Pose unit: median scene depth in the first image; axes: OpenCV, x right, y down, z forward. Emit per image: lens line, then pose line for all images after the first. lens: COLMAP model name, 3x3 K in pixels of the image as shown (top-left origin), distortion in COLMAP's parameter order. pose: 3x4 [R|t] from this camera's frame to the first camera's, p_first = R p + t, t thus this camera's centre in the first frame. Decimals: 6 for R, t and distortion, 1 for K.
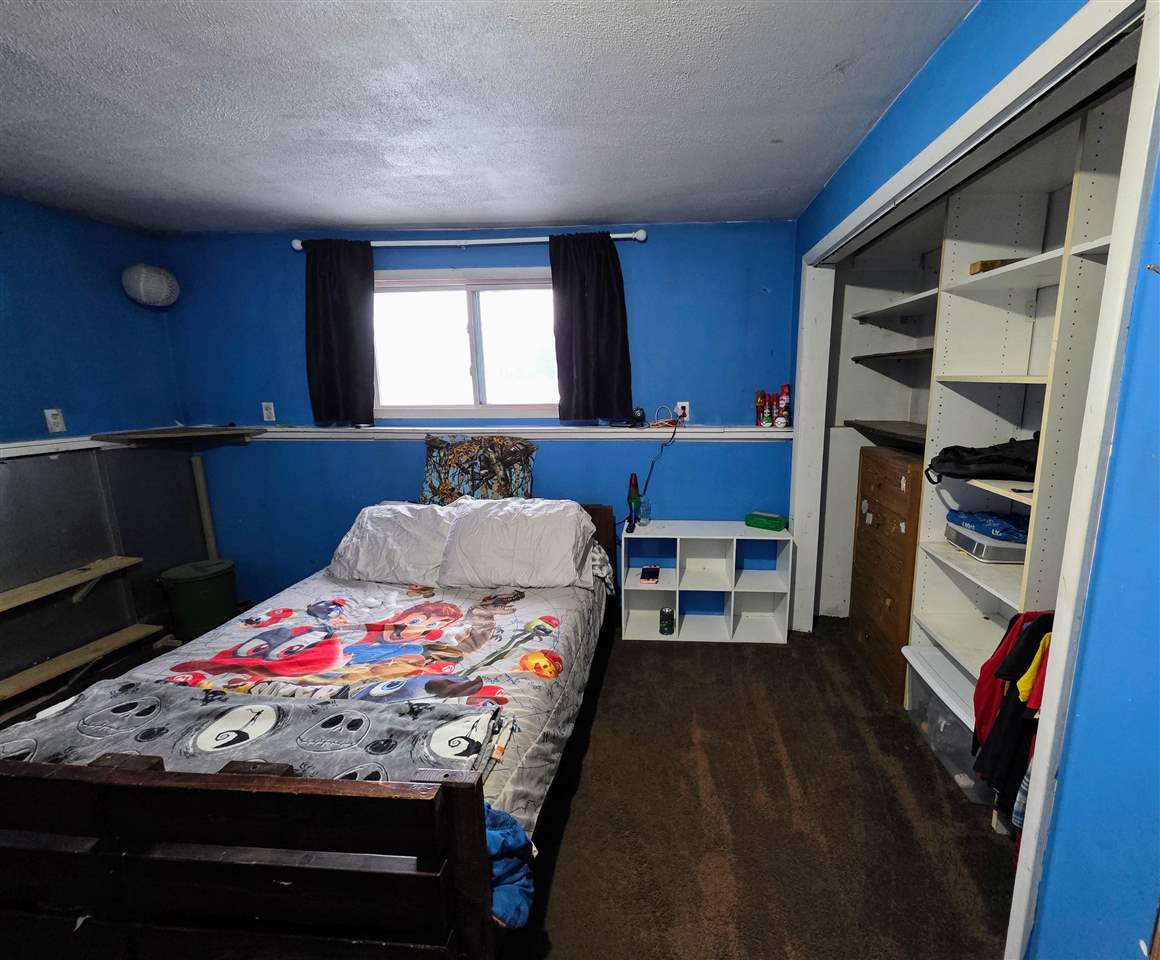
lens RADIAL K [[505.9, 0, 629.3], [0, 505.9, 474.3], [0, 0, 1]] dist [0.000094, 0.000076]
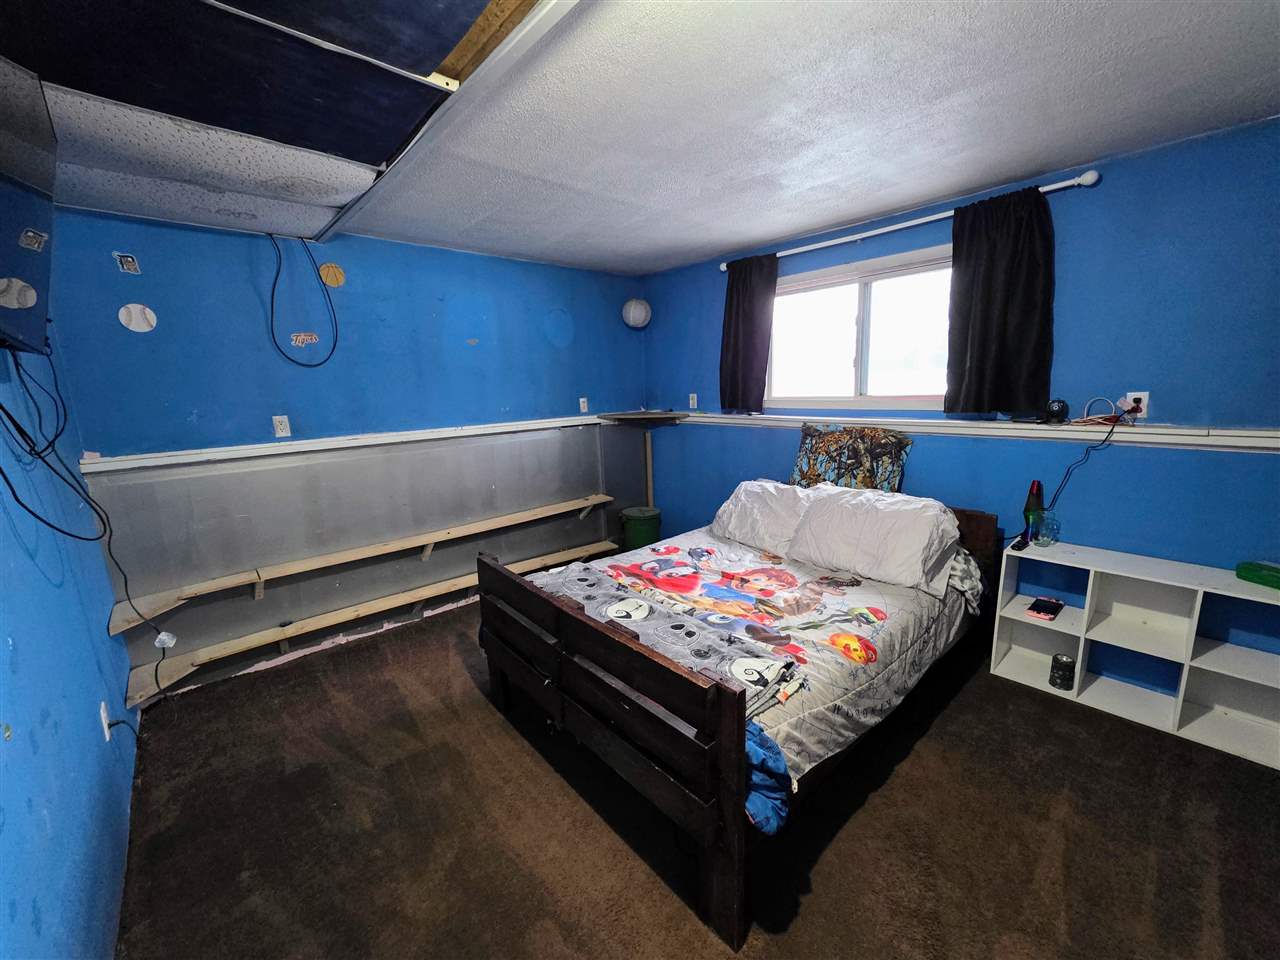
lens RADIAL K [[506.3, 0, 634.8], [0, 506.3, 476.4], [0, 0, 1]] dist [-0.000082, -0.000203]
pose [[0.711708, 0.111139, -0.693628, 0.141105], [-0.099315, 0.993407, 0.057268, 0.011720], [0.695420, 0.028129, 0.718053, -0.043763]]
